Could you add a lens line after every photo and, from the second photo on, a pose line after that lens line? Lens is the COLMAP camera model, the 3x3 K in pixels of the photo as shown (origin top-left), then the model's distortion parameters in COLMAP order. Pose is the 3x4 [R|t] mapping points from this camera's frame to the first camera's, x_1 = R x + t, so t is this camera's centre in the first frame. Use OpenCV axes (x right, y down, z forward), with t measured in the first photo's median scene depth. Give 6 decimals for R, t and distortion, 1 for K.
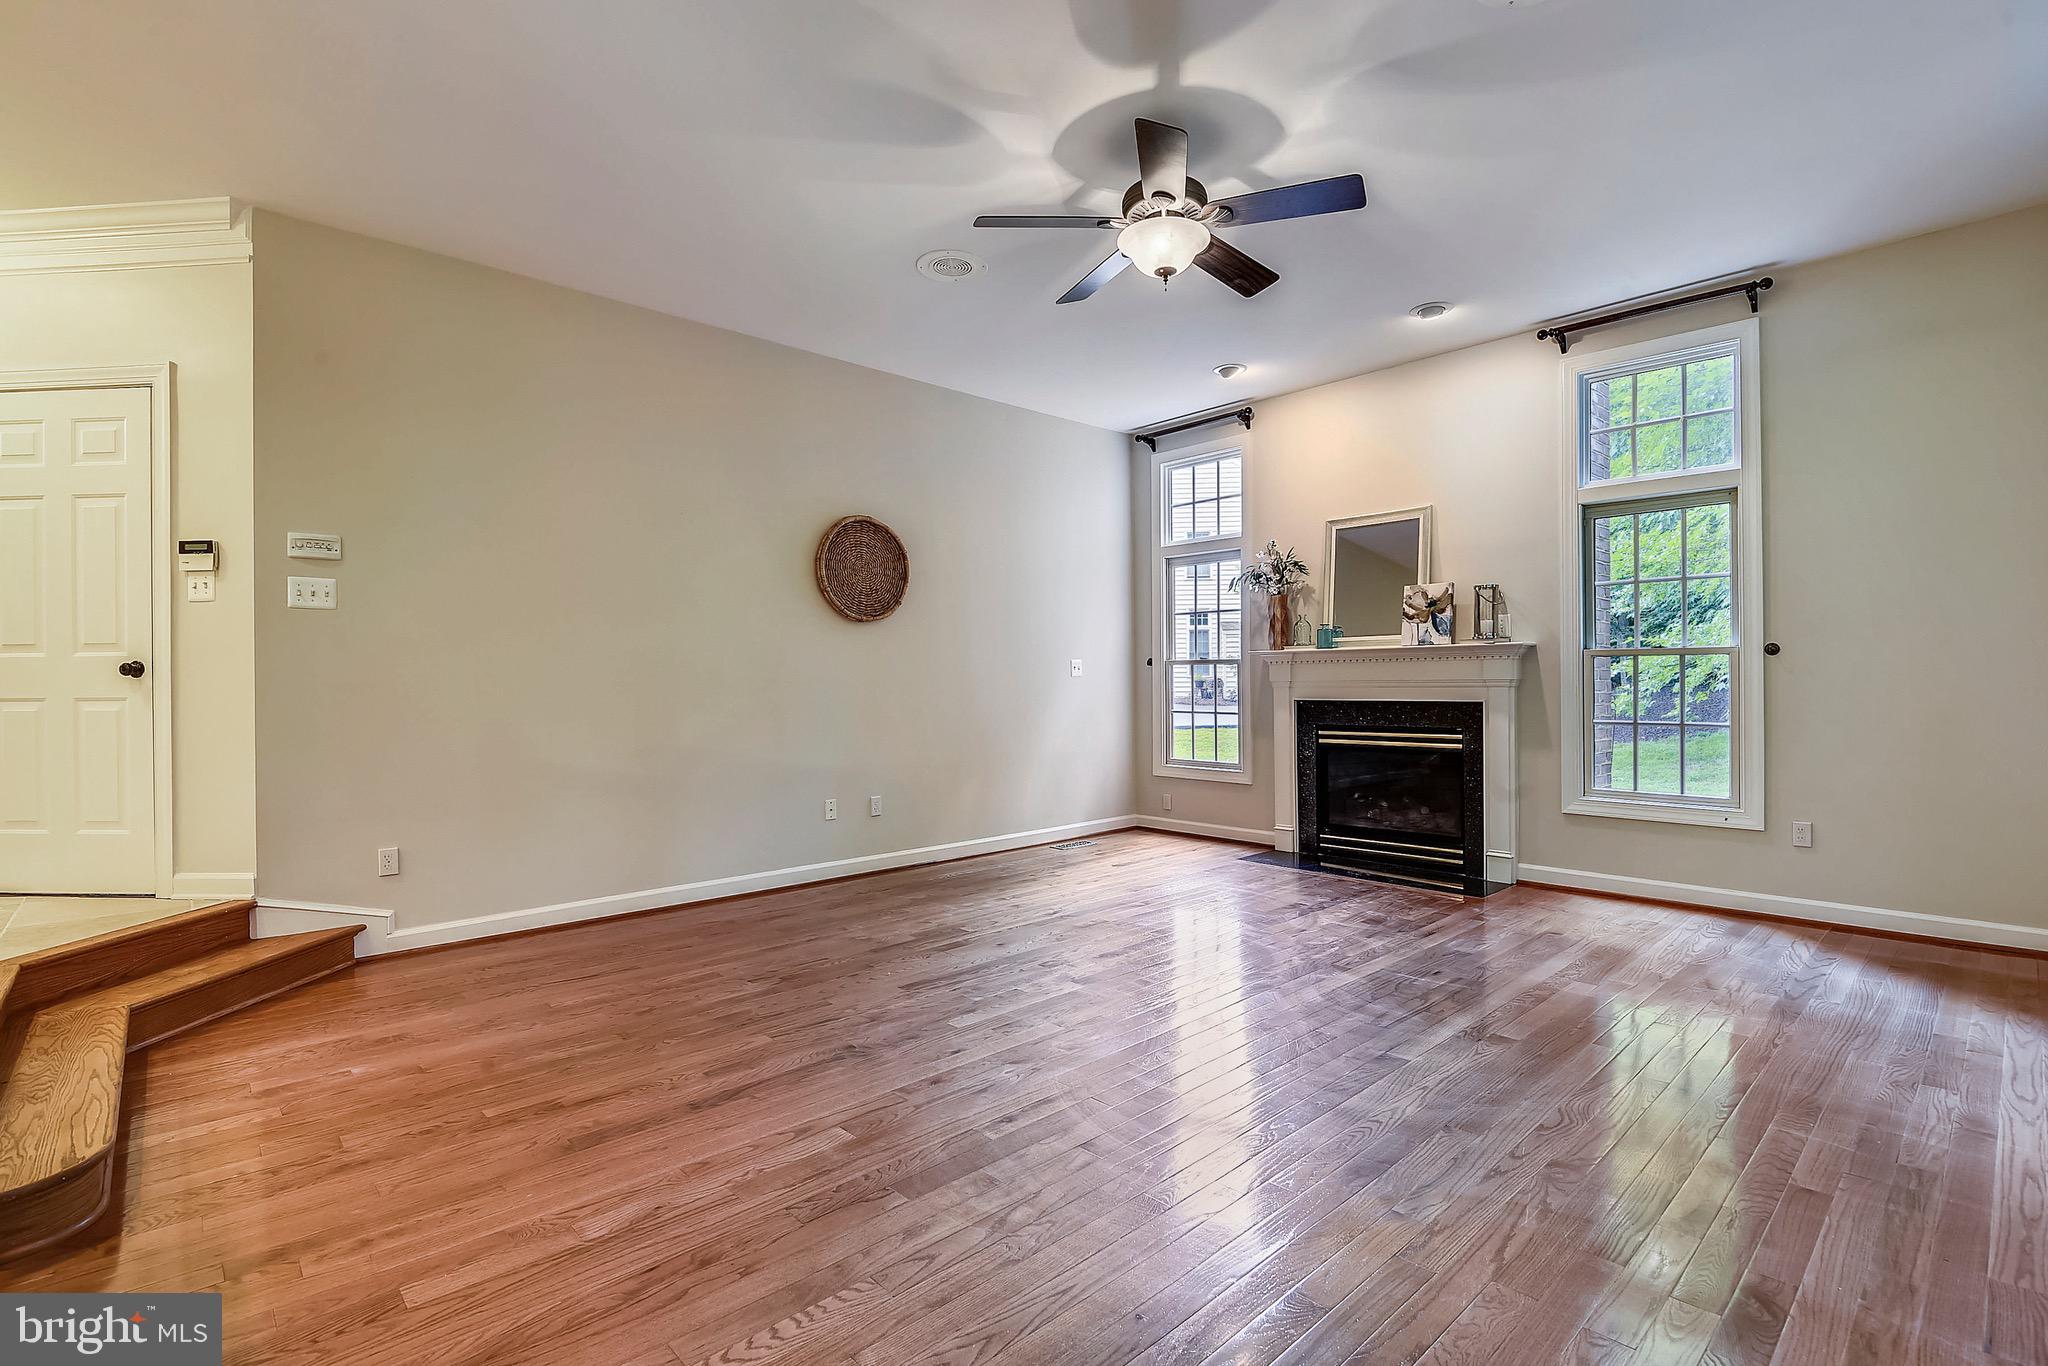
lens RADIAL K [[933.0, 0, 1024.0], [0, 933.0, 683.0], [0, 0, 1]] dist [-0.016940, -0.000250]
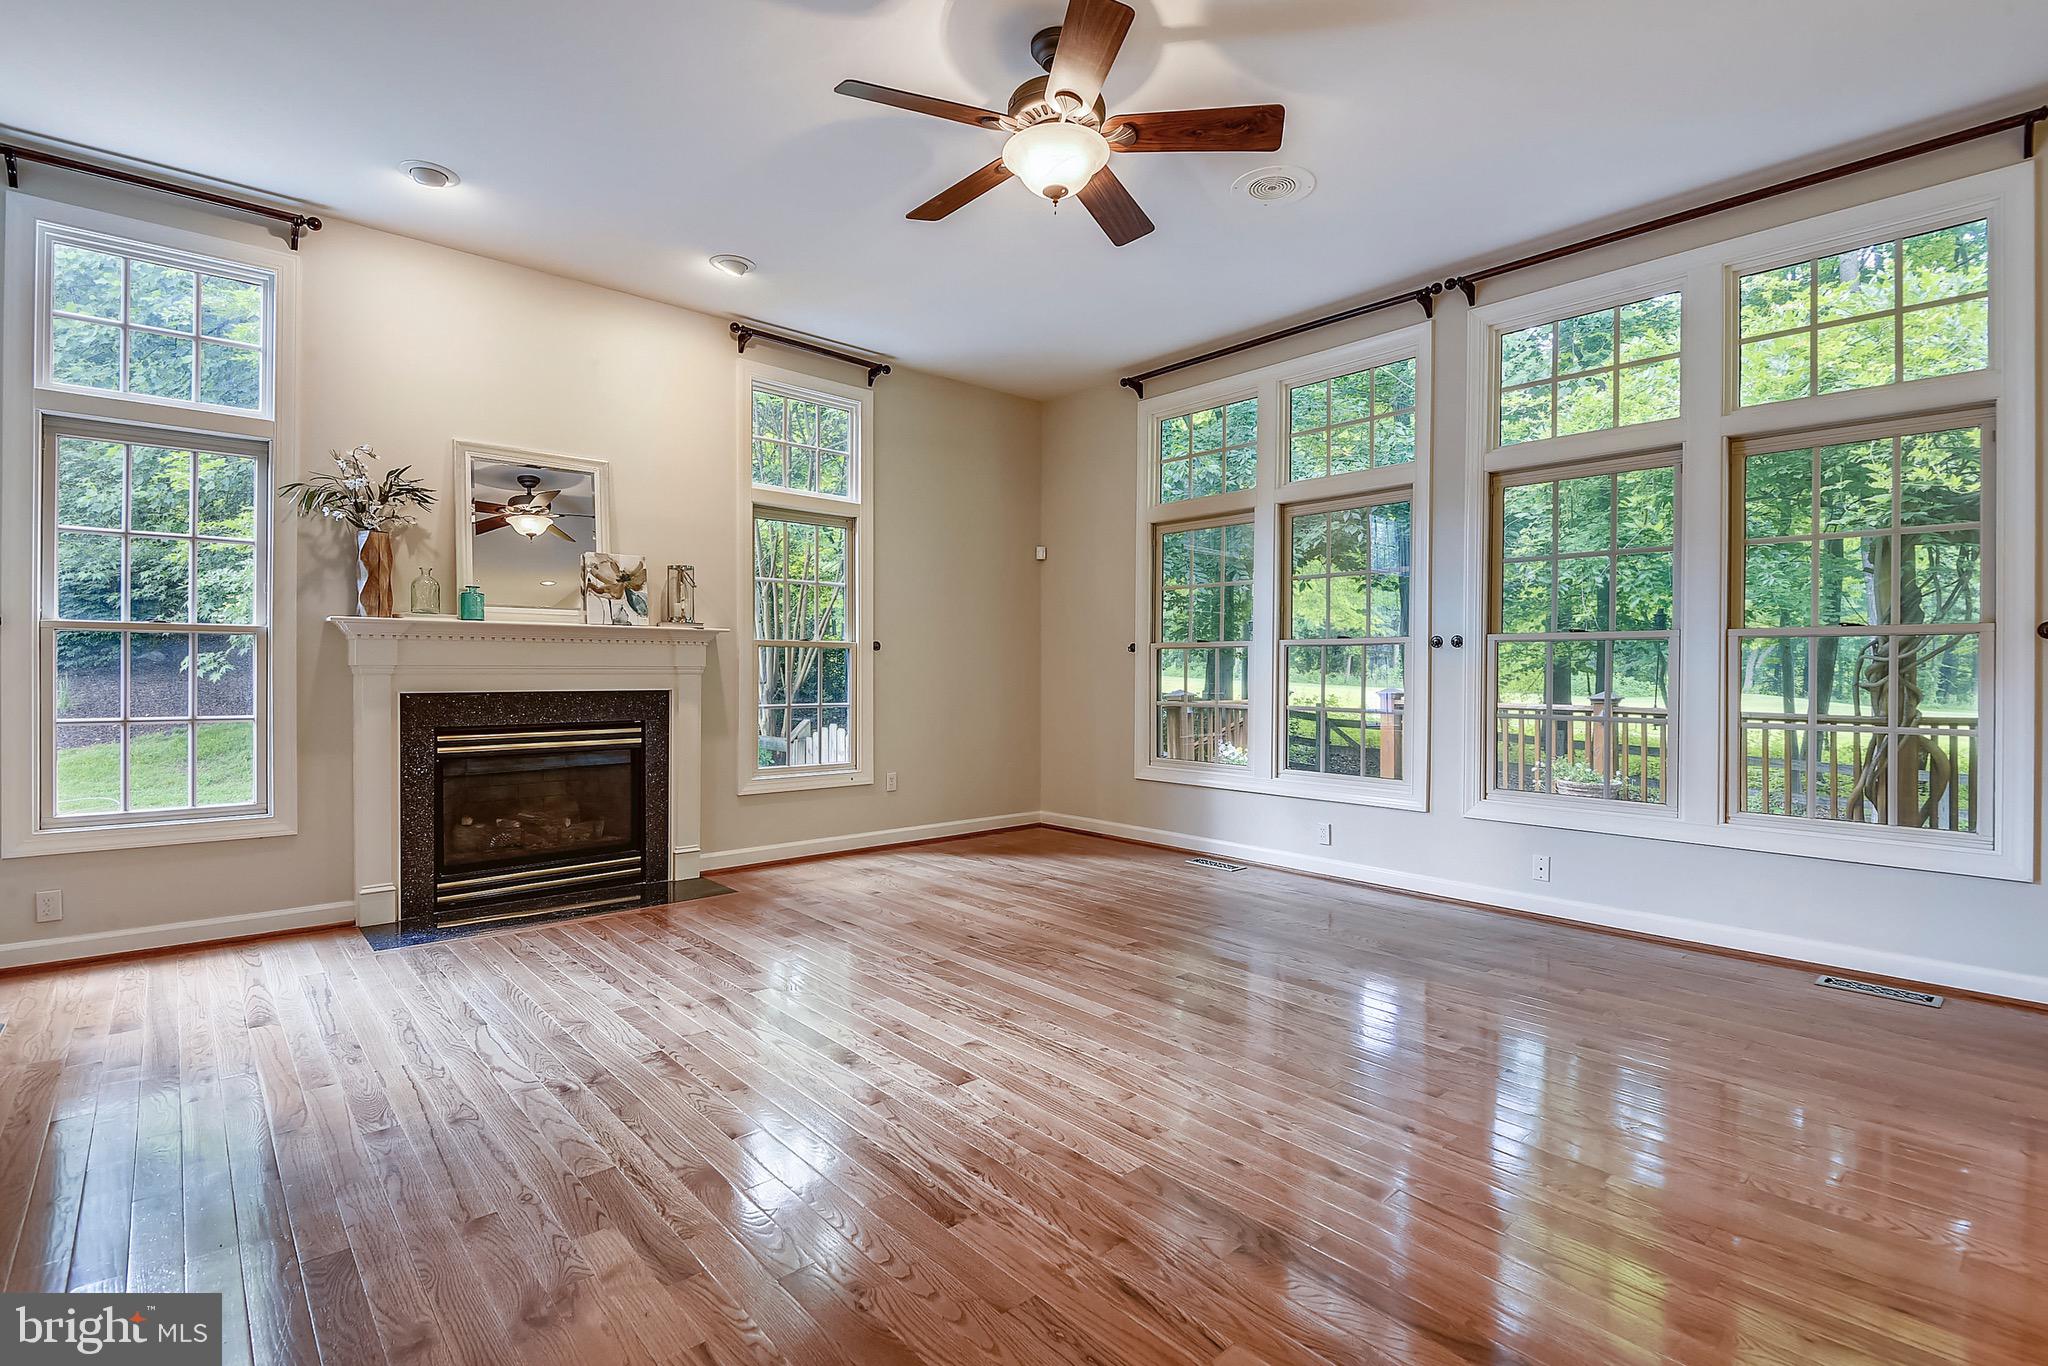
lens RADIAL K [[956.8, 0, 1024.0], [0, 956.8, 683.0], [0, 0, 1]] dist [-0.003561, -0.000147]
pose [[0.003025, -0.009197, 0.999953, -0.452152], [-0.006087, 0.999939, 0.009215, 0.002099], [-0.999977, -0.006114, 0.002969, 0.627990]]
